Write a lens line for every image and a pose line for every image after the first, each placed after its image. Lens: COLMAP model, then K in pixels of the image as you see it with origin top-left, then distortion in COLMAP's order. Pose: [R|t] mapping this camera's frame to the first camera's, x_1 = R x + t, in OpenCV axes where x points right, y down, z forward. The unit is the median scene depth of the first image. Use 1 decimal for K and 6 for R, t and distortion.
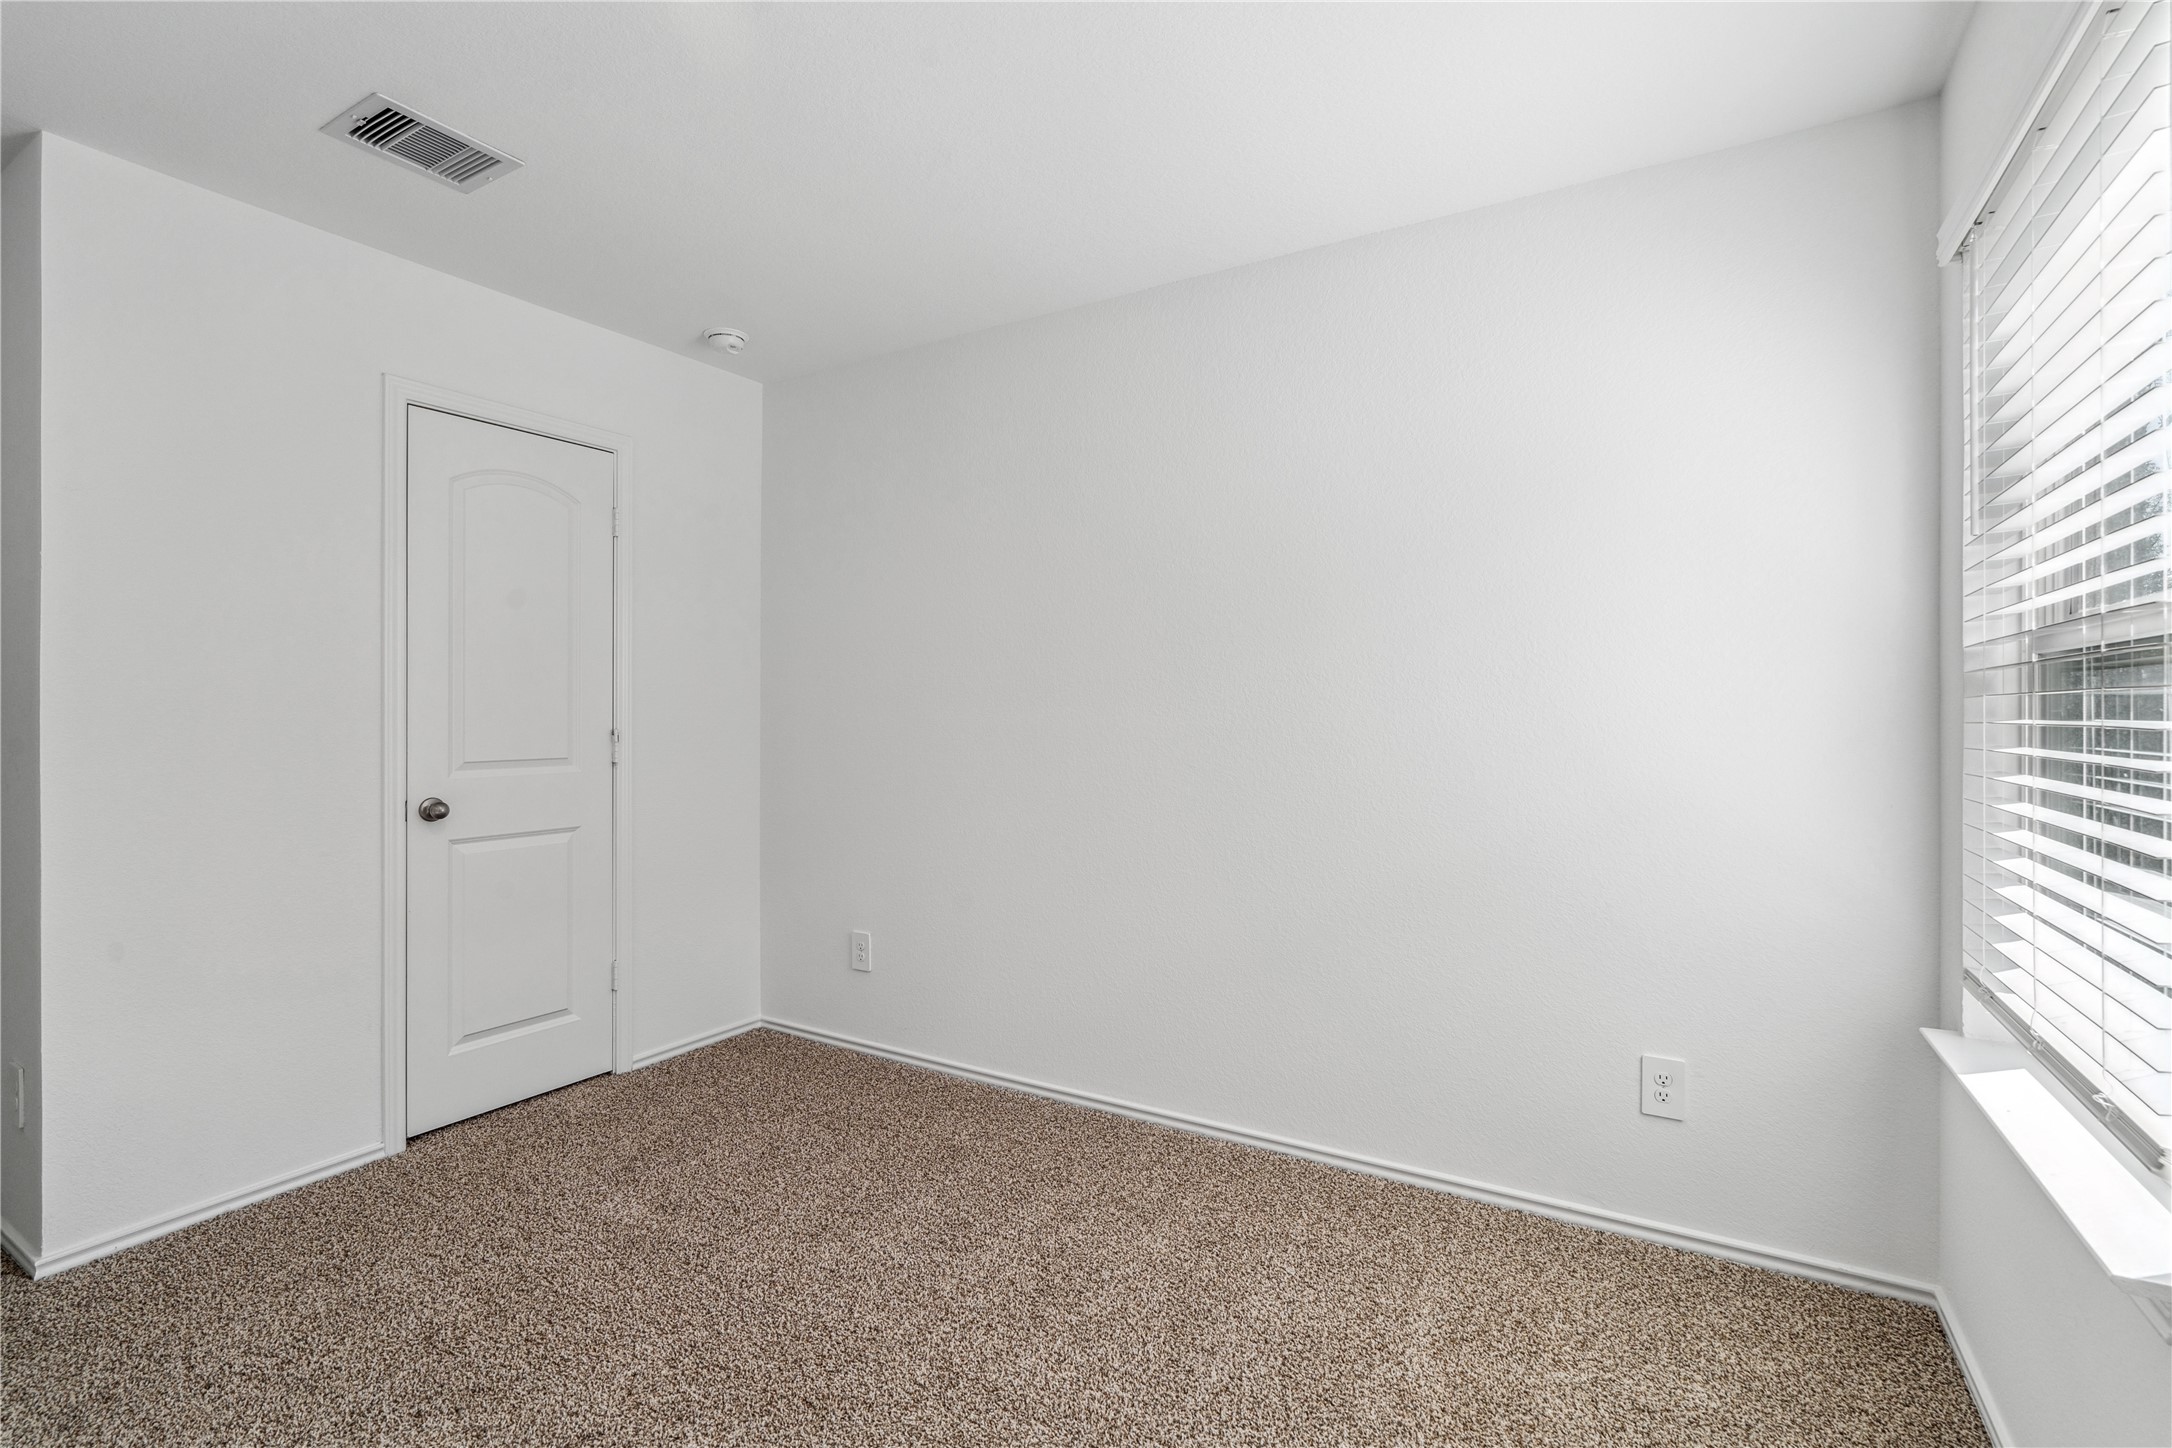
lens RADIAL K [[987.7, 0, 1073.7], [0, 987.7, 708.3], [0, 0, 1]] dist [-0.005389, -0.000242]
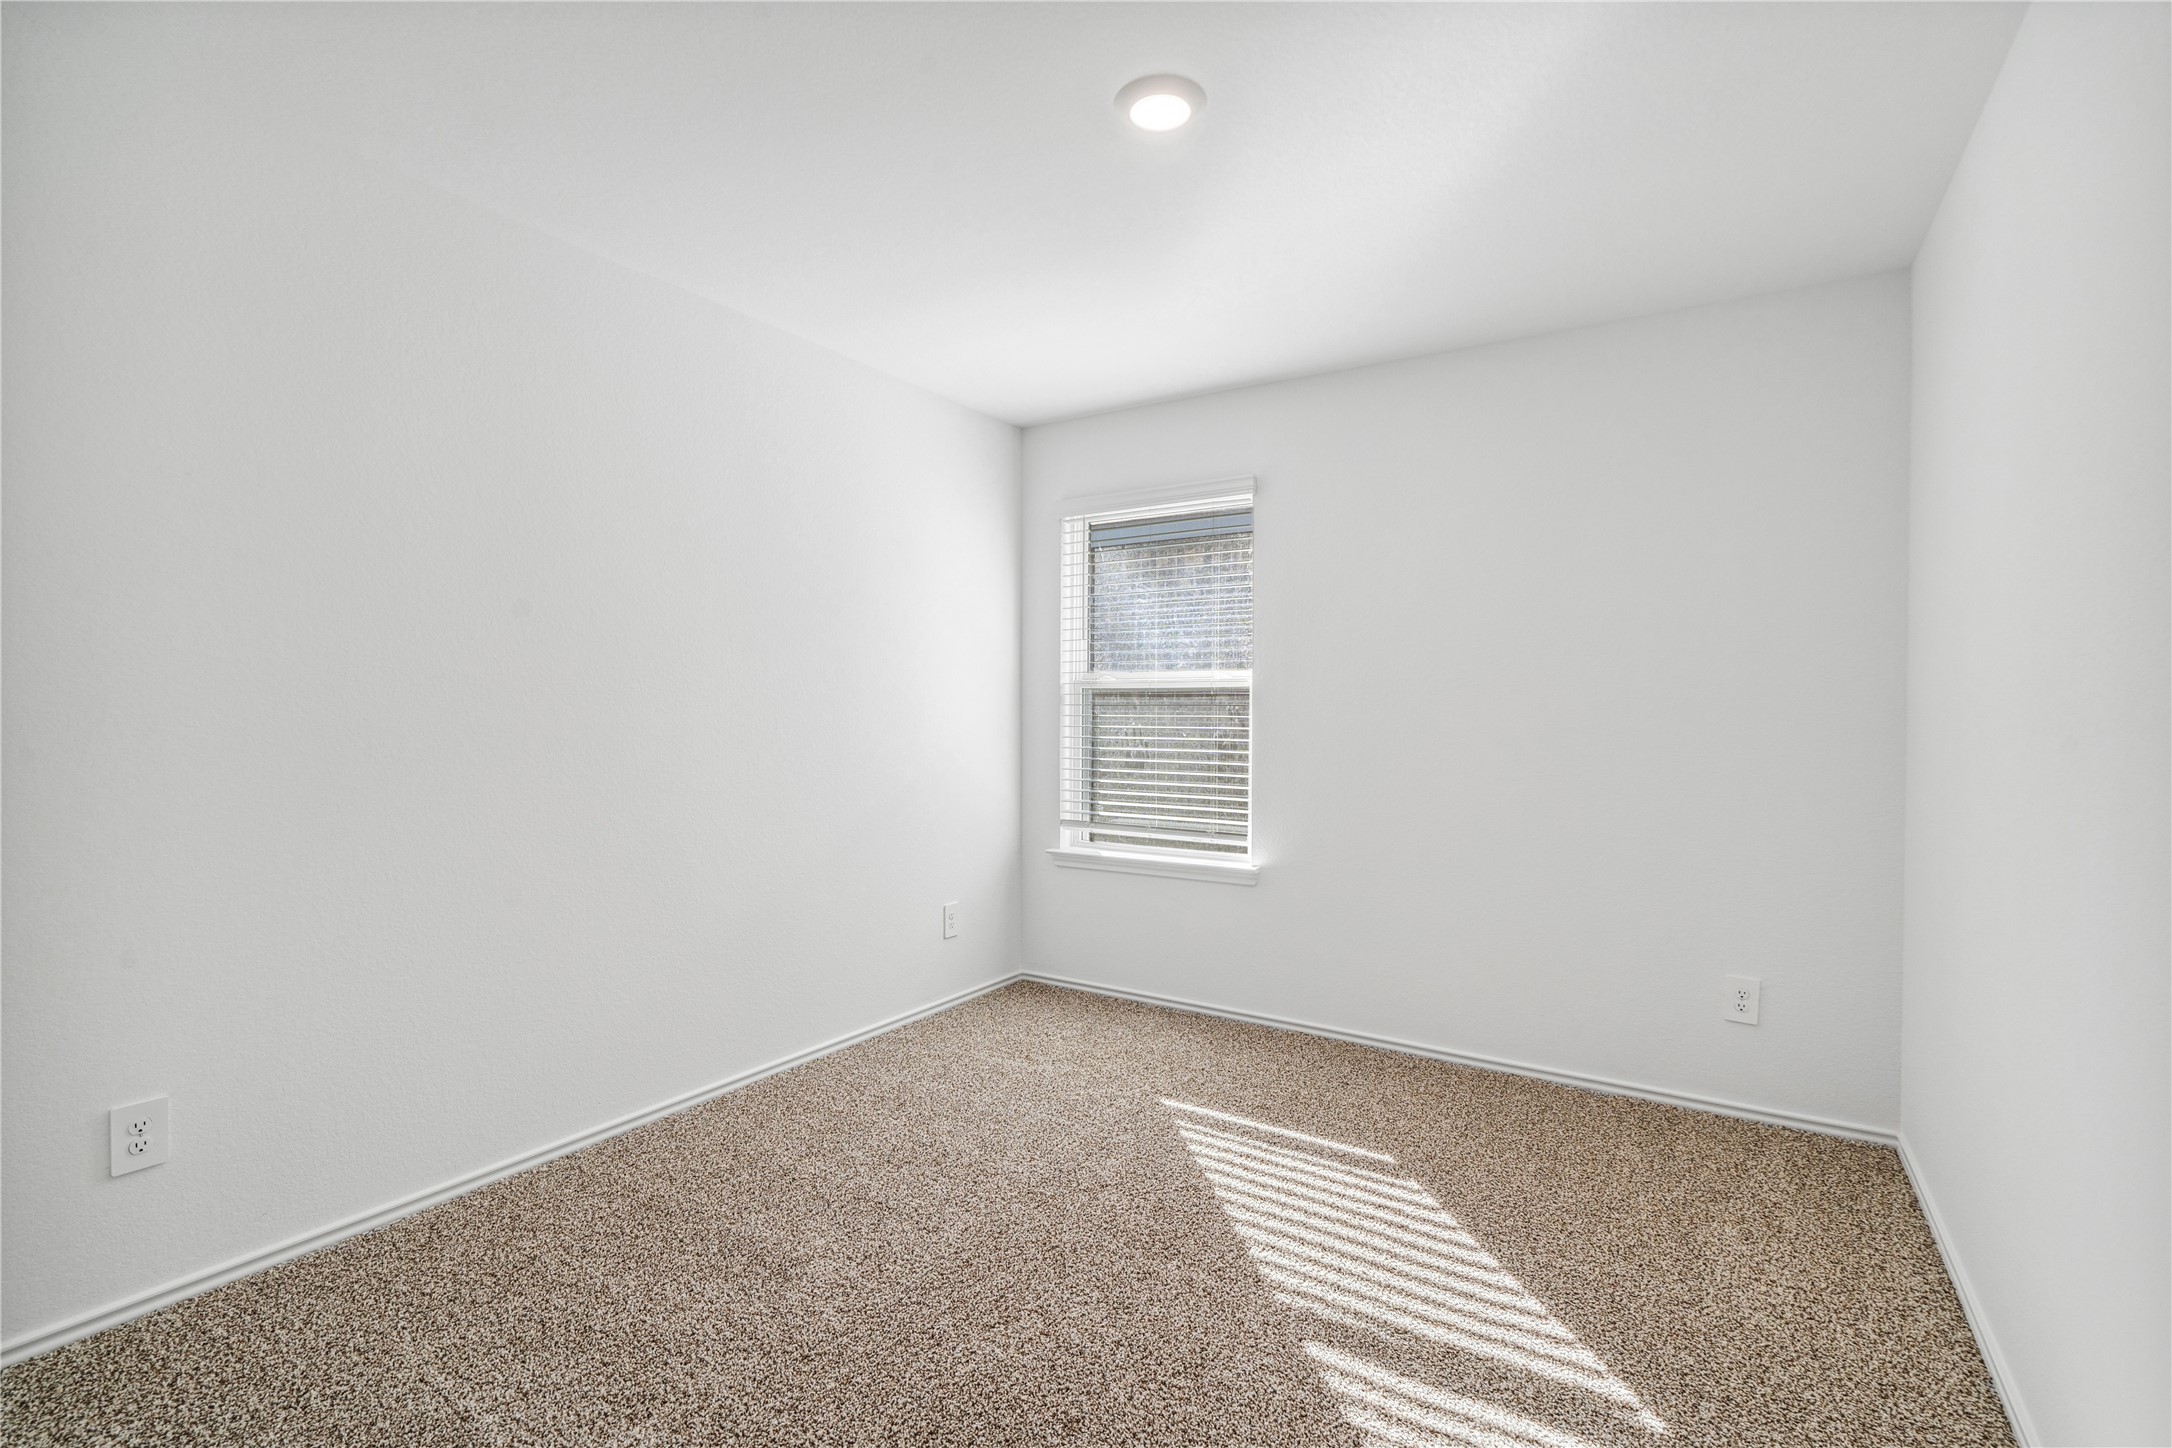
lens RADIAL K [[987.7, 0, 1093.1], [0, 987.7, 714.5], [0, 0, 1]] dist [-0.005389, -0.000242]
pose [[0.022353, -0.006065, 0.999732, -0.859658], [-0.010282, 0.999927, 0.006296, -0.003612], [-0.999697, -0.010420, 0.022289, 0.505522]]
